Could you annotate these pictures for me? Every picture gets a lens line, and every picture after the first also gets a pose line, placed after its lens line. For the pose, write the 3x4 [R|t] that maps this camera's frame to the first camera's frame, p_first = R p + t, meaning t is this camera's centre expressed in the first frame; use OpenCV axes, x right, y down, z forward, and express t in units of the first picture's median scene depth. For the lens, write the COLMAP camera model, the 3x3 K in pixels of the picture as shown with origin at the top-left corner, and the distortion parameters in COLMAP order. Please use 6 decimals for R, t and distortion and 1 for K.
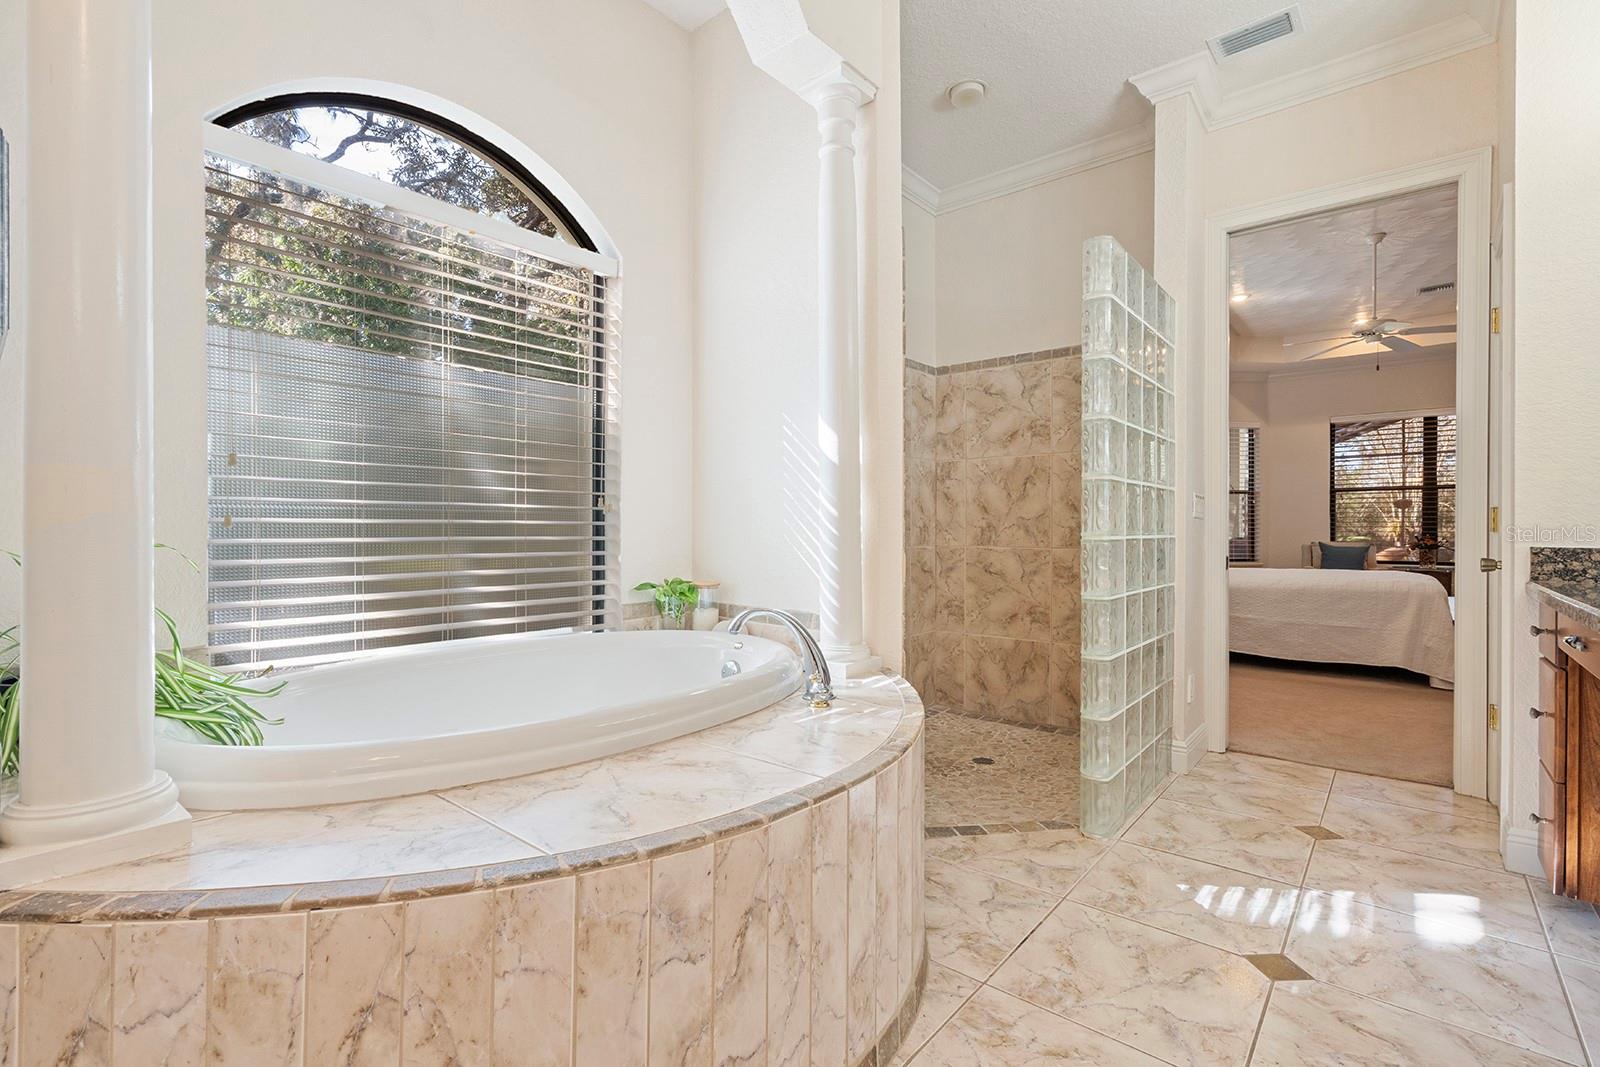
lens RADIAL K [[731.5, 0, 793.6], [0, 731.5, 529.2], [0, 0, 1]] dist [-0.000147, -0.000005]
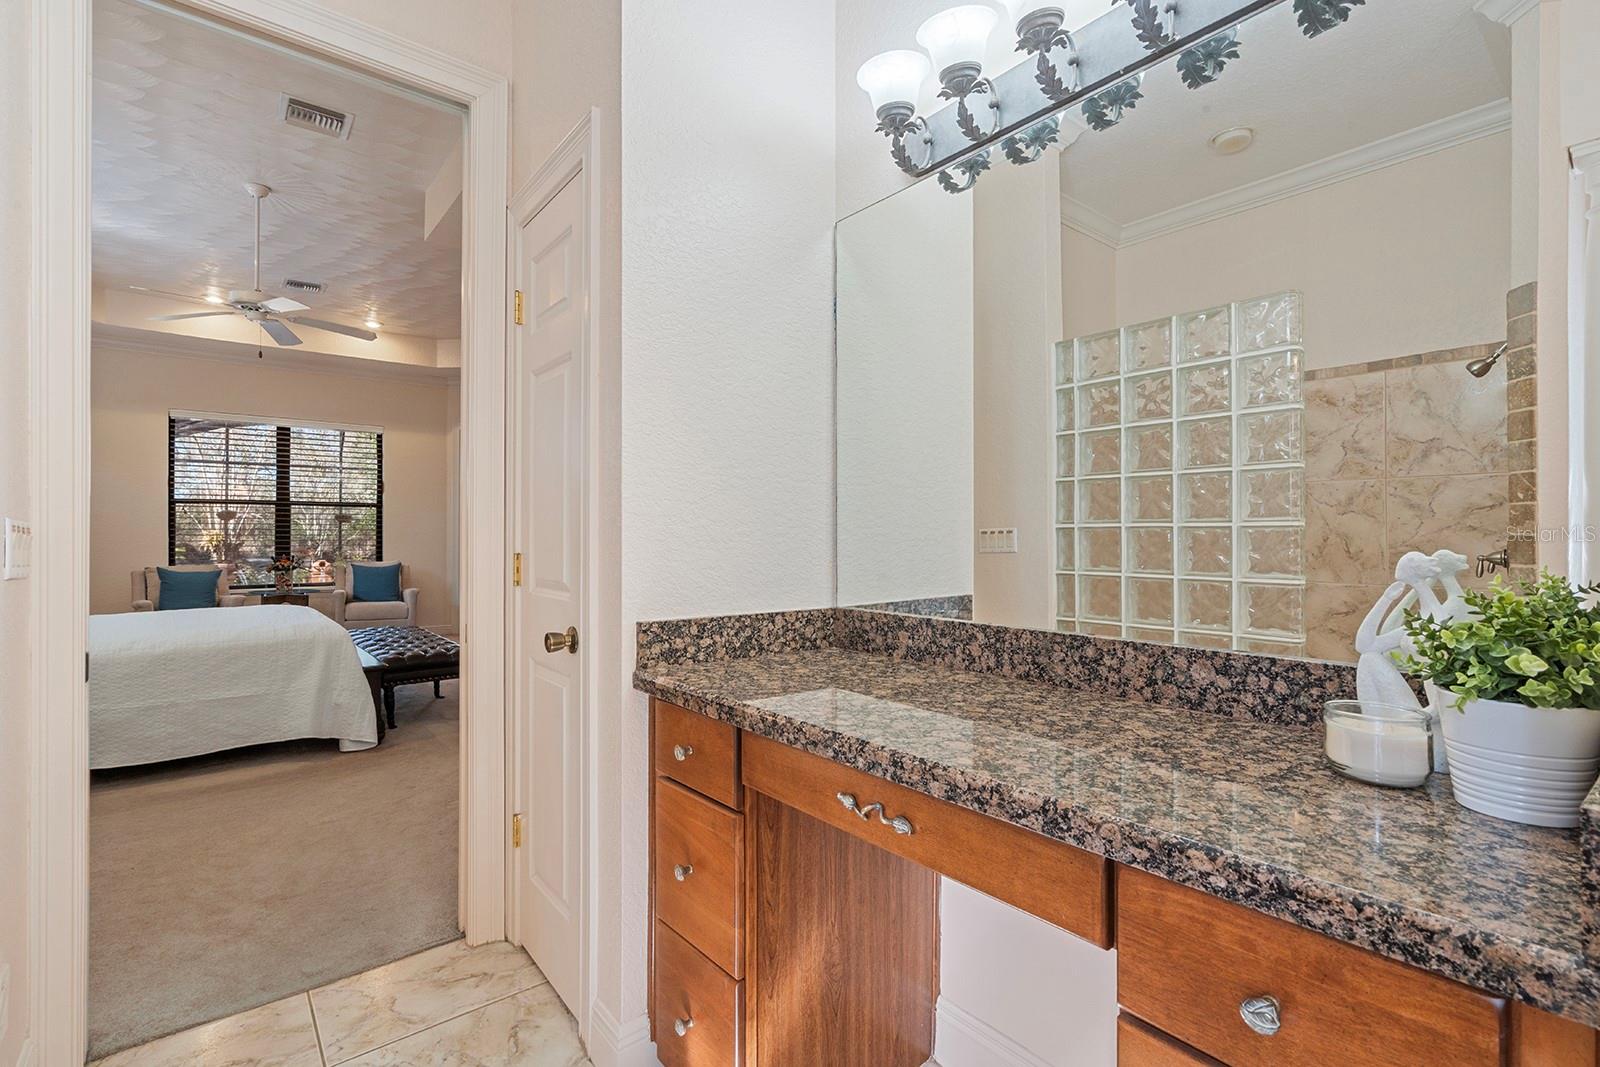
lens RADIAL K [[731.5, 0, 792.3], [0, 731.5, 533.1], [0, 0, 1]] dist [-0.000147, -0.000005]
pose [[0.194885, 0.000898, 0.980826, 0.096516], [0.002799, 0.999995, -0.001472, -0.017490], [-0.980822, 0.003032, 0.194881, 0.204154]]
